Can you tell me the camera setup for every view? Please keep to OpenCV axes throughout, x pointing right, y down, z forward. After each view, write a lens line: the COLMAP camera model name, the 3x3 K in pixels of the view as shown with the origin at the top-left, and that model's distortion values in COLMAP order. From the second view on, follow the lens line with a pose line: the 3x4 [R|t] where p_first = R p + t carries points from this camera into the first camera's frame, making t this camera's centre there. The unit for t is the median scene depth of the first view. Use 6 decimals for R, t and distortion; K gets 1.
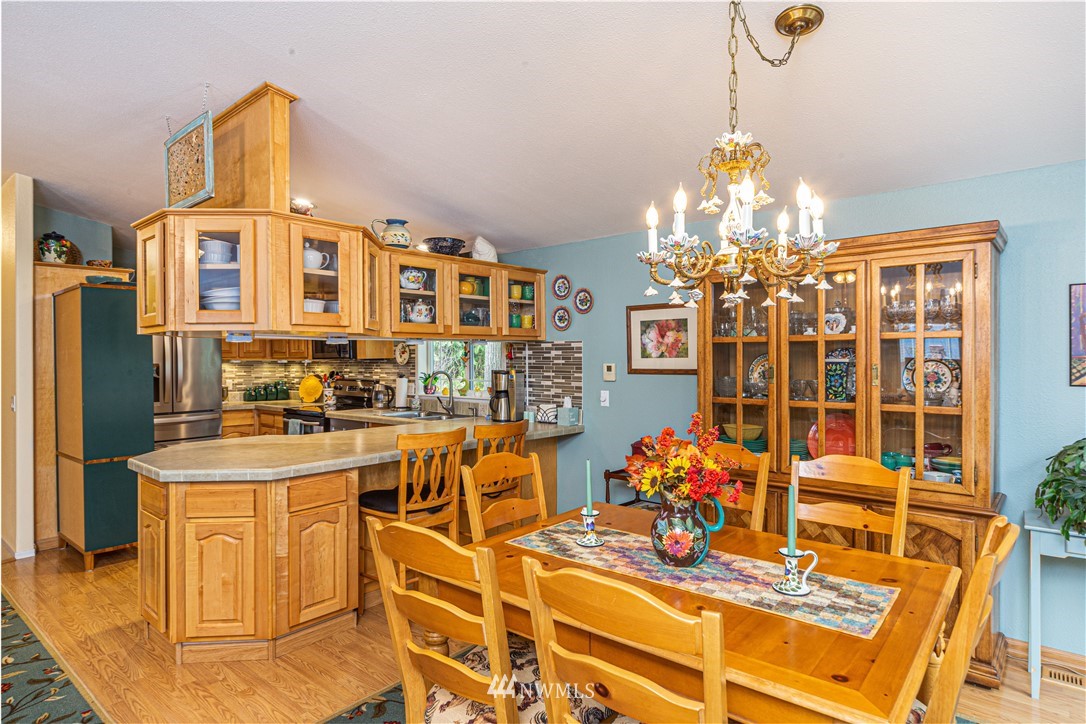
lens RADIAL K [[599.9, 0, 542.1], [0, 599.9, 360.9], [0, 0, 1]] dist [-0.002465, 0.001246]
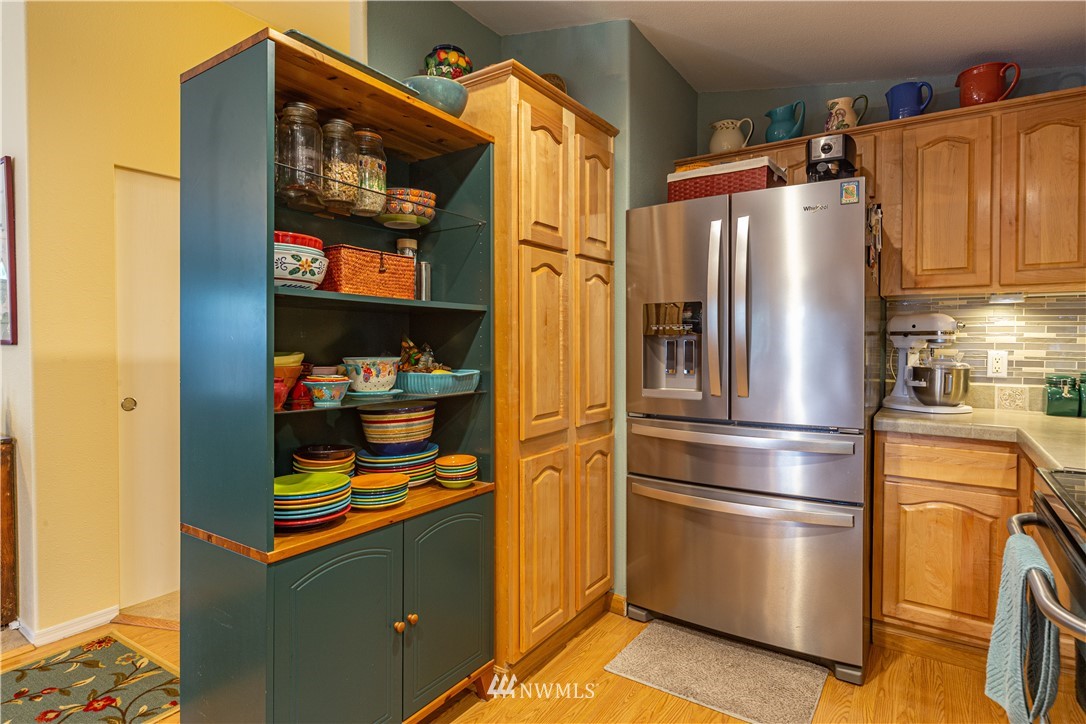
lens RADIAL K [[572.0, 0, 546.2], [0, 572.0, 354.1], [0, 0, 1]] dist [0.002196, 0.000569]
pose [[0.119616, 0.027661, -0.992435, -0.310708], [-0.002528, 0.999617, 0.027556, 0.037178], [0.992817, -0.000788, 0.119640, 1.030140]]
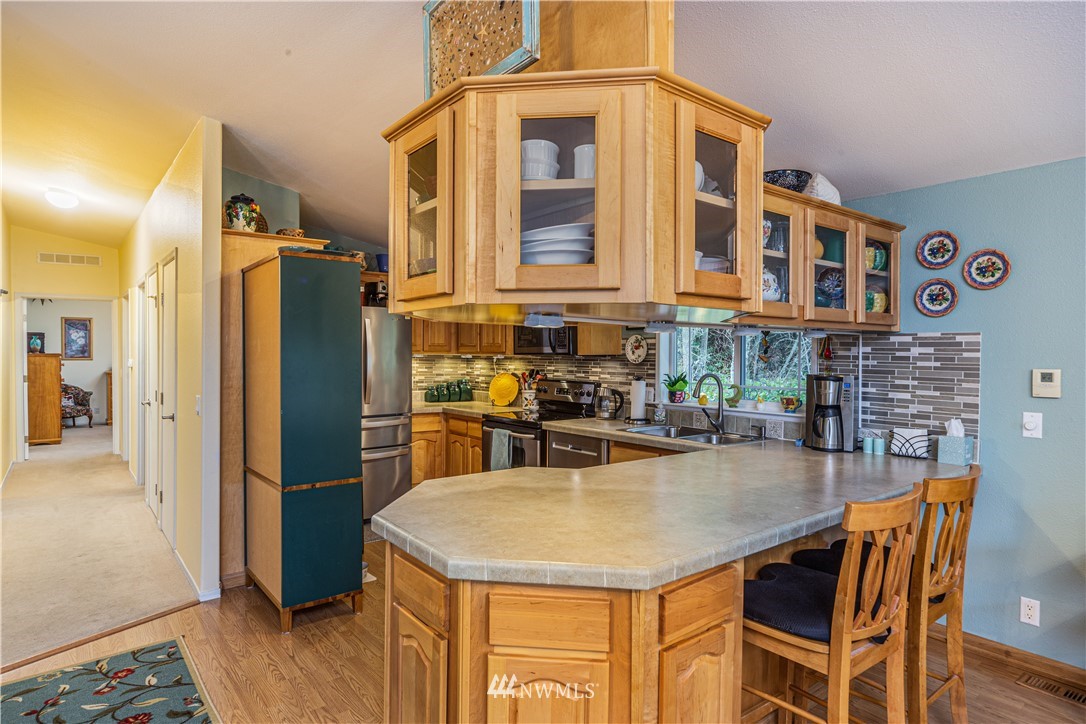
lens RADIAL K [[599.9, 0, 541.1], [0, 599.9, 361.3], [0, 0, 1]] dist [-0.002465, 0.001246]
pose [[0.982335, 0.015168, -0.186517, -0.266679], [-0.013733, 0.999865, 0.008984, -0.001945], [0.186628, -0.006263, 0.982411, 0.280260]]
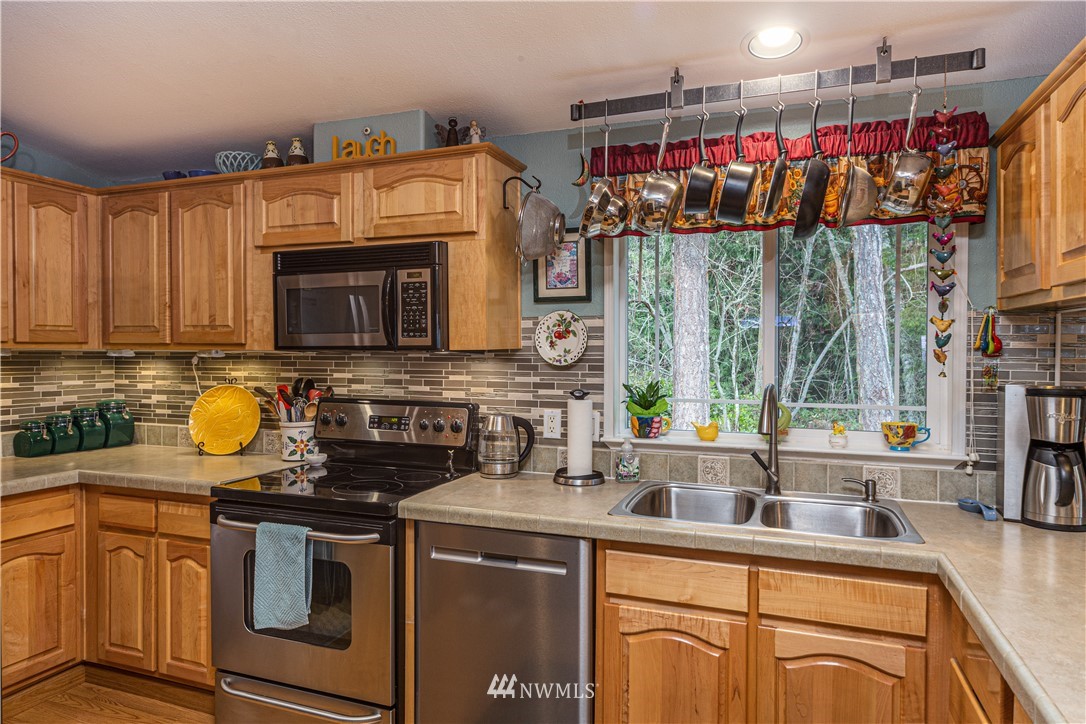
lens RADIAL K [[668.7, 0, 545.4], [0, 668.7, 357.6], [0, 0, 1]] dist [-0.007748, 0.001700]
pose [[0.935505, 0.005129, 0.353276, -0.511533], [-0.007834, 0.999950, 0.006226, -0.001932], [-0.353226, -0.008592, 0.935498, 0.744702]]
